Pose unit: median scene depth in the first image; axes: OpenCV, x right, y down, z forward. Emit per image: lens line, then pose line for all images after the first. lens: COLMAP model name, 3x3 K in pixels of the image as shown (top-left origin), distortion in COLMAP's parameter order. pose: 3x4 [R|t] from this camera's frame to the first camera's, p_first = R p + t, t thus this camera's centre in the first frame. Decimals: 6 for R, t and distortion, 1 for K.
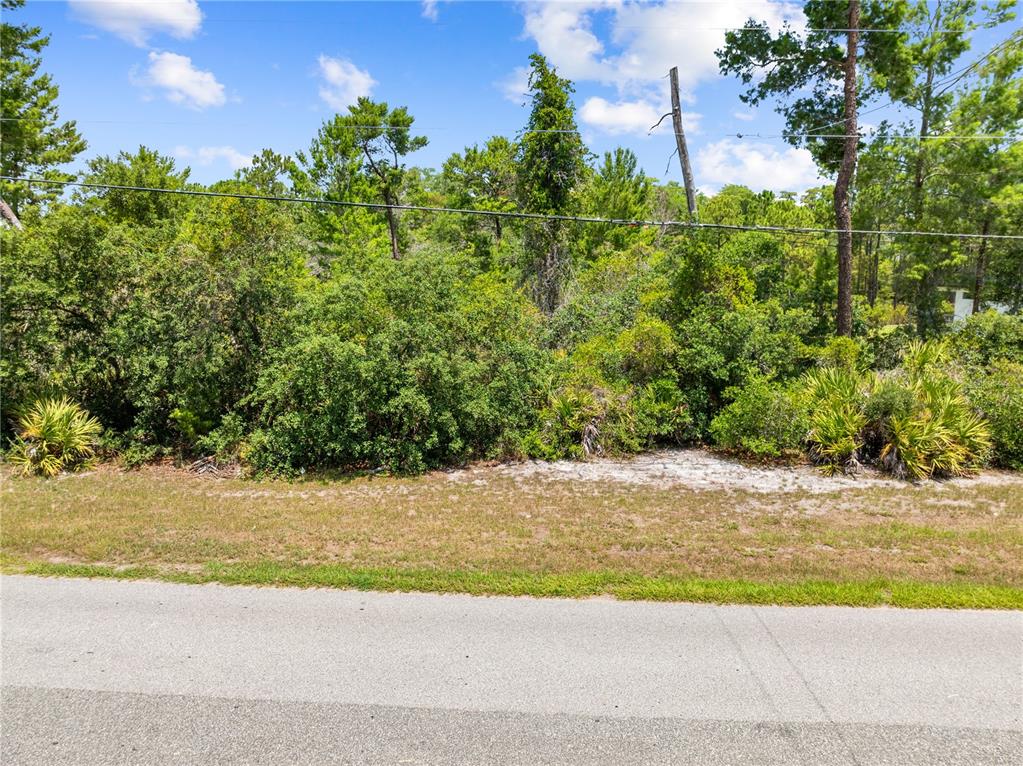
lens RADIAL K [[719.0, 0, 508.4], [0, 719.0, 387.0], [0, 0, 1]] dist [-0.039095, 0.010165]
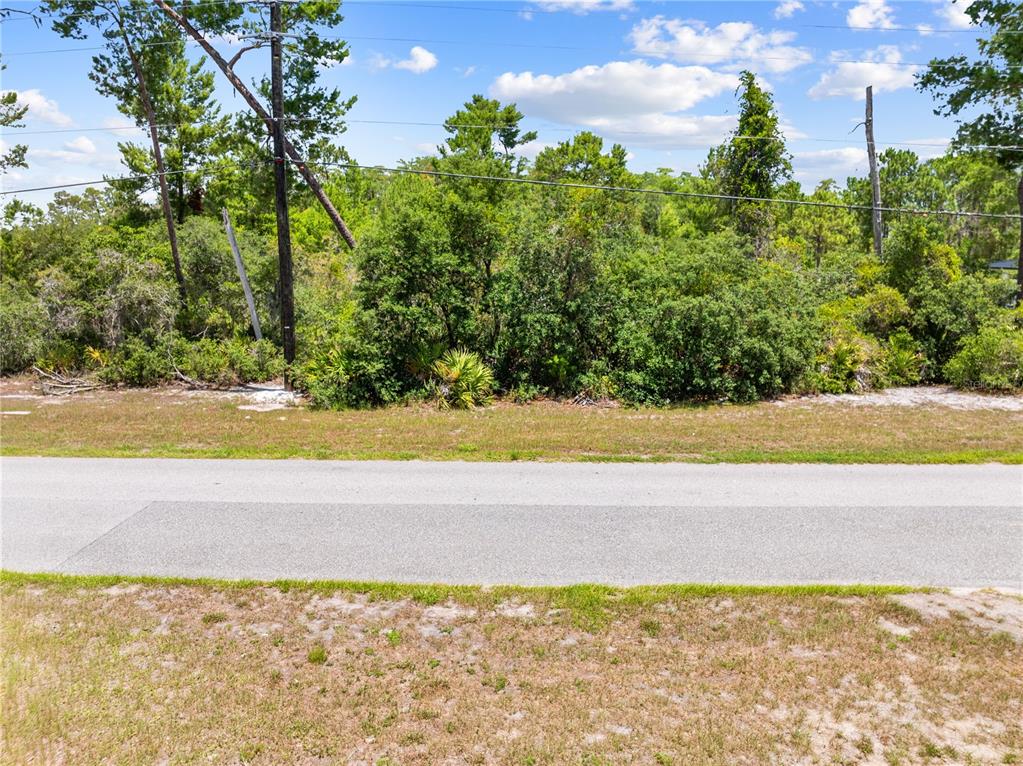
lens RADIAL K [[719.0, 0, 514.0], [0, 719.0, 378.6], [0, 0, 1]] dist [-0.039095, 0.010165]
pose [[0.998813, -0.009565, 0.047768, -0.537565], [0.009339, 0.999944, 0.004961, 0.057852], [-0.047813, -0.004509, 0.998846, -0.242635]]
